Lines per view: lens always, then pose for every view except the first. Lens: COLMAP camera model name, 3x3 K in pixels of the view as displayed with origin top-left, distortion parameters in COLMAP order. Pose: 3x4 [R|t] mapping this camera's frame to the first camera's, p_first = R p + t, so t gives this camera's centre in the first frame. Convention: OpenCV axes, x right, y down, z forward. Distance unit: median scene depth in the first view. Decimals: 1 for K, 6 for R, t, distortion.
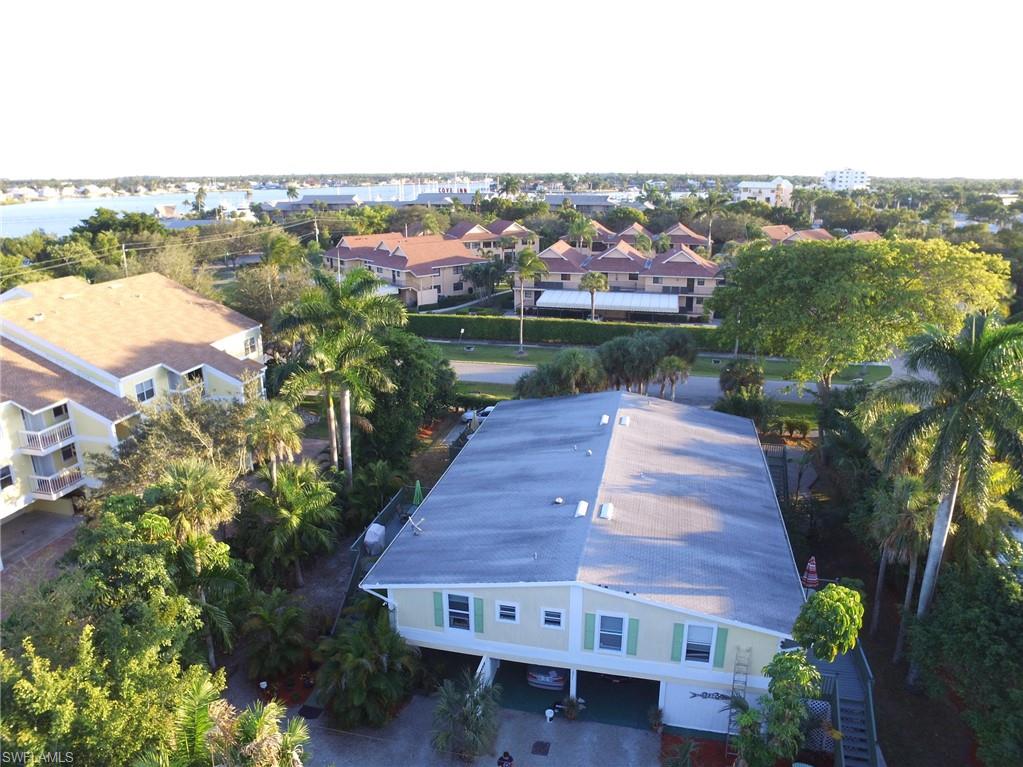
lens RADIAL K [[688.5, 0, 514.8], [0, 688.5, 379.7], [0, 0, 1]] dist [-0.125090, 0.089673]
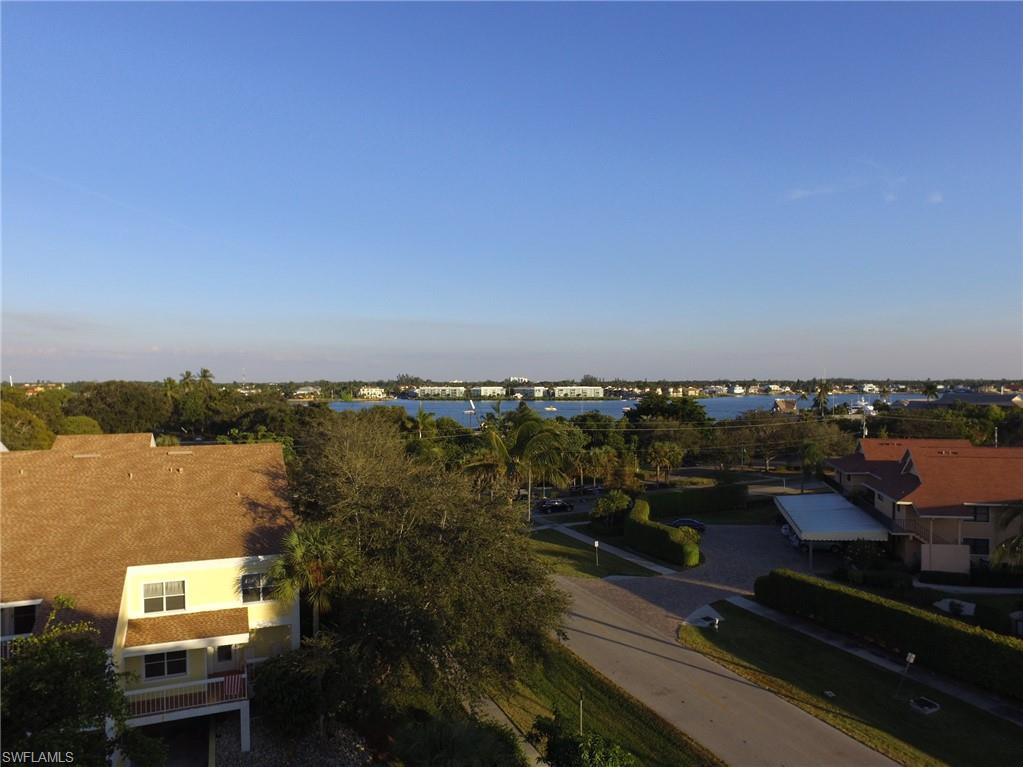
lens RADIAL K [[688.5, 0, 514.8], [0, 688.5, 379.7], [0, 0, 1]] dist [-0.125090, 0.089673]
pose [[0.583614, -0.003978, -0.812022, 0.033039], [-0.234361, 0.956610, -0.173126, -0.030759], [0.777477, 0.291345, 0.557358, 0.149552]]
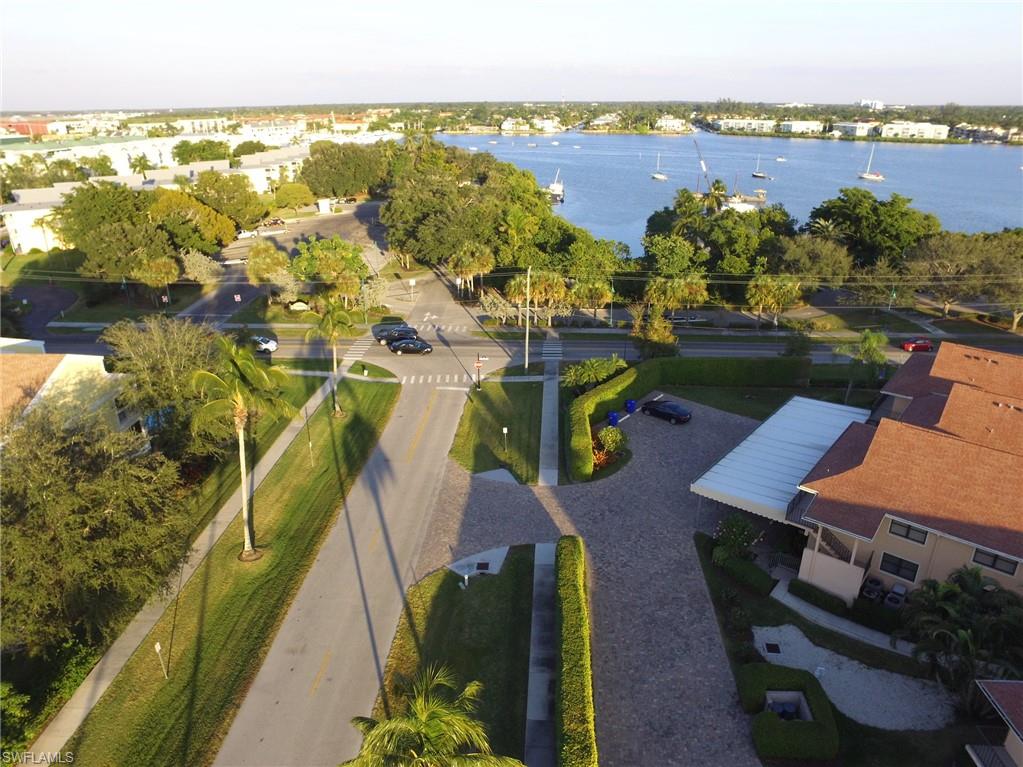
lens RADIAL K [[688.5, 0, 514.8], [0, 688.5, 379.7], [0, 0, 1]] dist [-0.125090, 0.089673]
pose [[0.163765, 0.374948, -0.912466, 0.054422], [-0.283936, 0.903729, 0.320398, -0.105502], [0.944754, 0.206612, 0.254461, 0.253937]]
